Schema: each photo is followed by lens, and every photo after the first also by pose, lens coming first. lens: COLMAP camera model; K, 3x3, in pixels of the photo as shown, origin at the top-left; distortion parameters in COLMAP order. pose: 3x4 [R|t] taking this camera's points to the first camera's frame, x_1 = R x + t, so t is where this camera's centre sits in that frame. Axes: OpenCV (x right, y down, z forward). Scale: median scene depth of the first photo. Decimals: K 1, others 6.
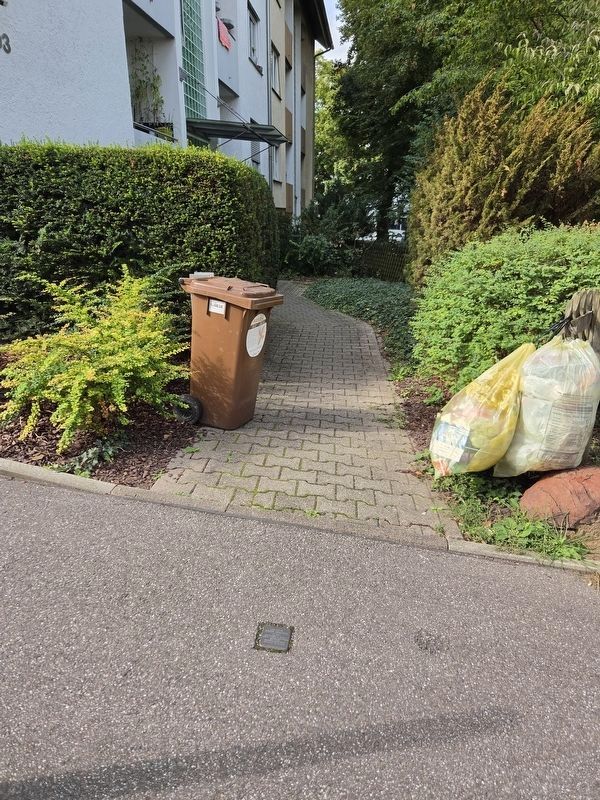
lens RADIAL K [[544.4, 0, 299.5], [0, 544.4, 395.4], [0, 0, 1]] dist [0.034277, -0.004375]
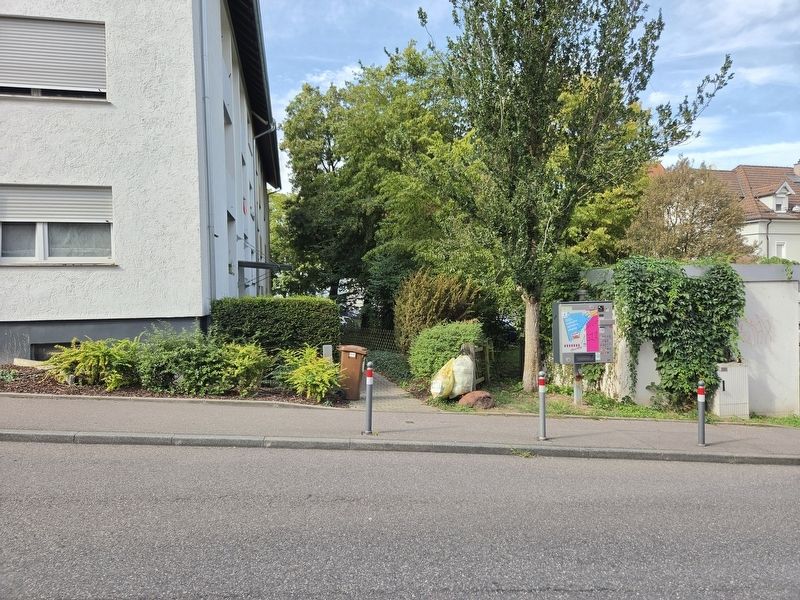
lens RADIAL K [[544.4, 0, 400.9], [0, 544.4, 299.2], [0, 0, 1]] dist [0.034277, -0.004375]
pose [[0.948075, -0.023477, 0.317178, -0.633894], [0.121127, 0.948768, -0.291836, 0.335262], [-0.294077, 0.315101, 0.902347, -1.378847]]
